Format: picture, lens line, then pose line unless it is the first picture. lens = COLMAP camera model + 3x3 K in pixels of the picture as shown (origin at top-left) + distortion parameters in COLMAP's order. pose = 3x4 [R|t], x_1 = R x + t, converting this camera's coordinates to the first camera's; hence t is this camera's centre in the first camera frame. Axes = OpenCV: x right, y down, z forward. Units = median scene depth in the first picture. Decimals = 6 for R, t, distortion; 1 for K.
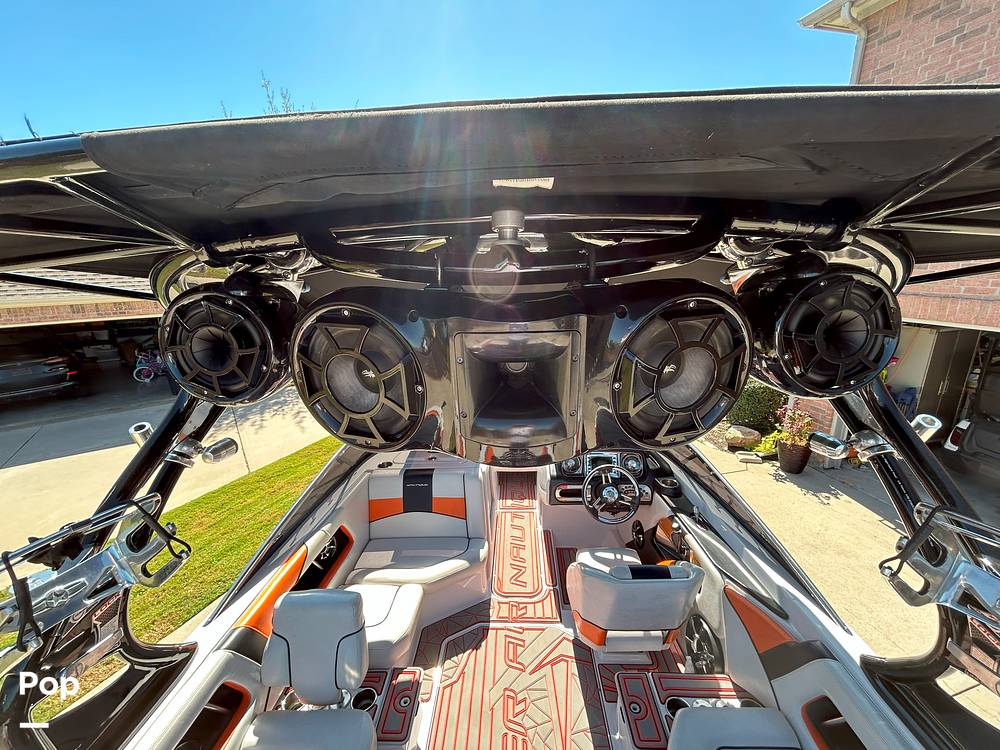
lens RADIAL K [[404.2, 0, 497.5], [0, 404.2, 374.7], [0, 0, 1]] dist [-0.000716, 0.000825]
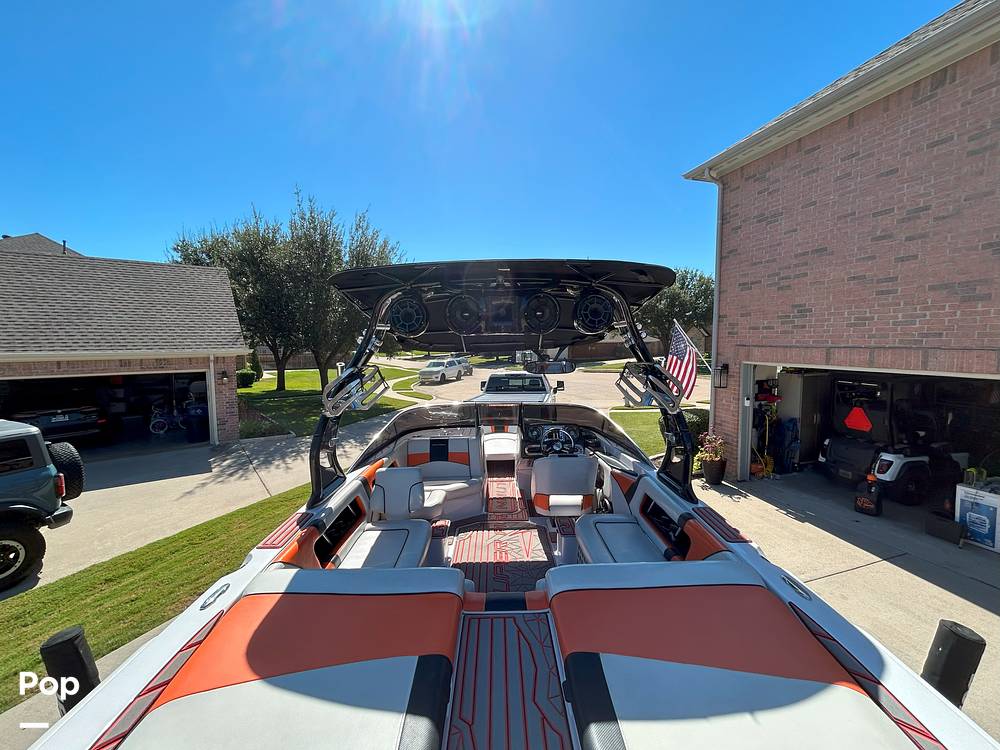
lens RADIAL K [[404.2, 0, 497.3], [0, 404.2, 374.9], [0, 0, 1]] dist [-0.000716, 0.000825]
pose [[0.999018, 0.007941, 0.043581, -0.044494], [0.000398, 0.982154, -0.188081, 0.339874], [-0.044297, 0.187913, 0.981186, -0.712173]]
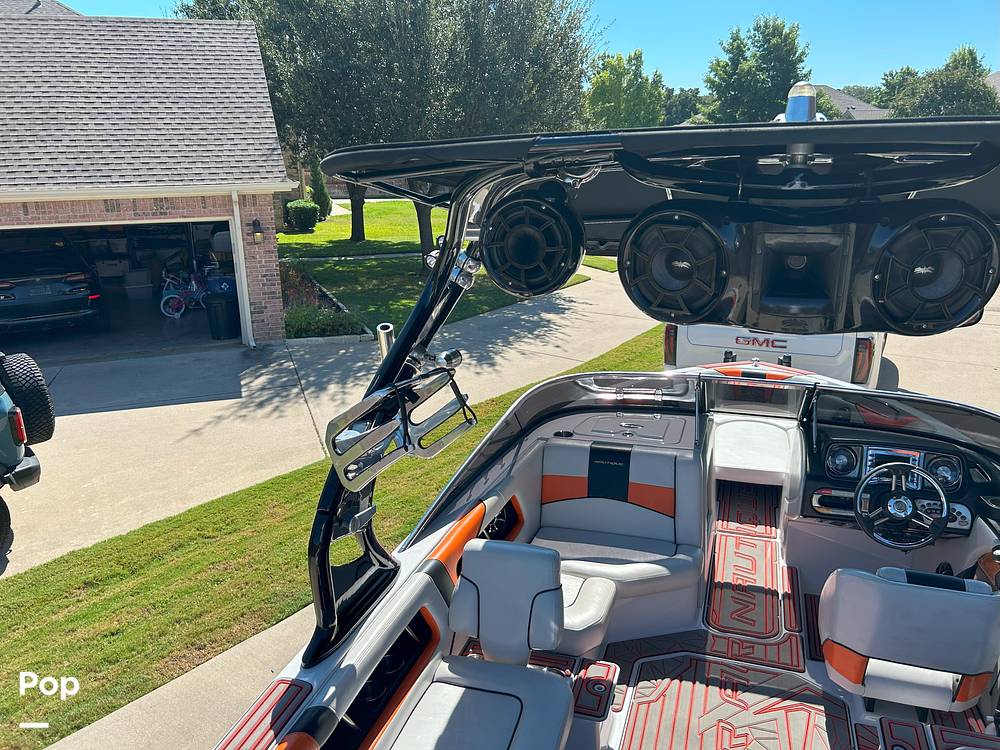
lens RADIAL K [[753.4, 0, 498.8], [0, 753.4, 373.8], [0, 0, 1]] dist [0.052986, -0.058545]
pose [[0.961175, 0.085898, -0.262230, -0.052027], [-0.077510, 0.996099, 0.042186, 0.078190], [0.264831, -0.020222, 0.964083, -0.413320]]
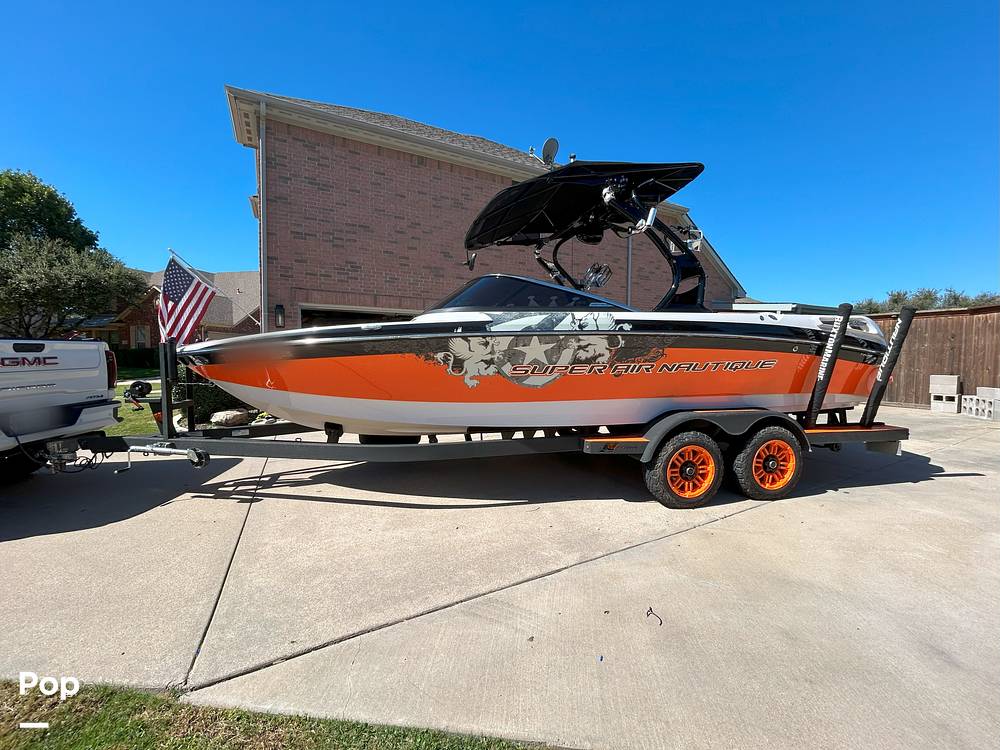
lens RADIAL K [[404.2, 0, 498.8], [0, 404.2, 373.6], [0, 0, 1]] dist [-0.000716, 0.000825]
pose [[-0.249848, -0.025670, 0.967945, -1.747278], [0.258141, 0.961704, 0.092137, 0.353774], [-0.933241, 0.272886, -0.233654, 1.543383]]
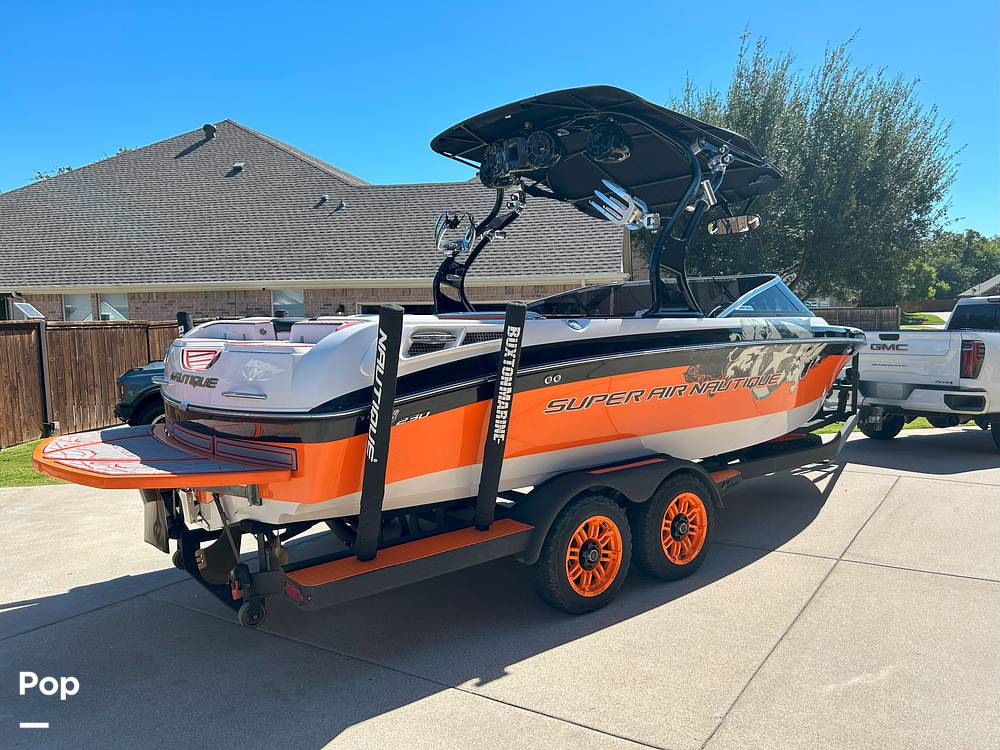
lens RADIAL K [[753.4, 0, 509.6], [0, 753.4, 385.7], [0, 0, 1]] dist [0.052986, -0.058545]
pose [[0.675682, 0.083536, -0.732445, 1.707597], [-0.195680, 0.978241, -0.068946, 0.839573], [0.710749, 0.189911, 0.677326, -1.173002]]
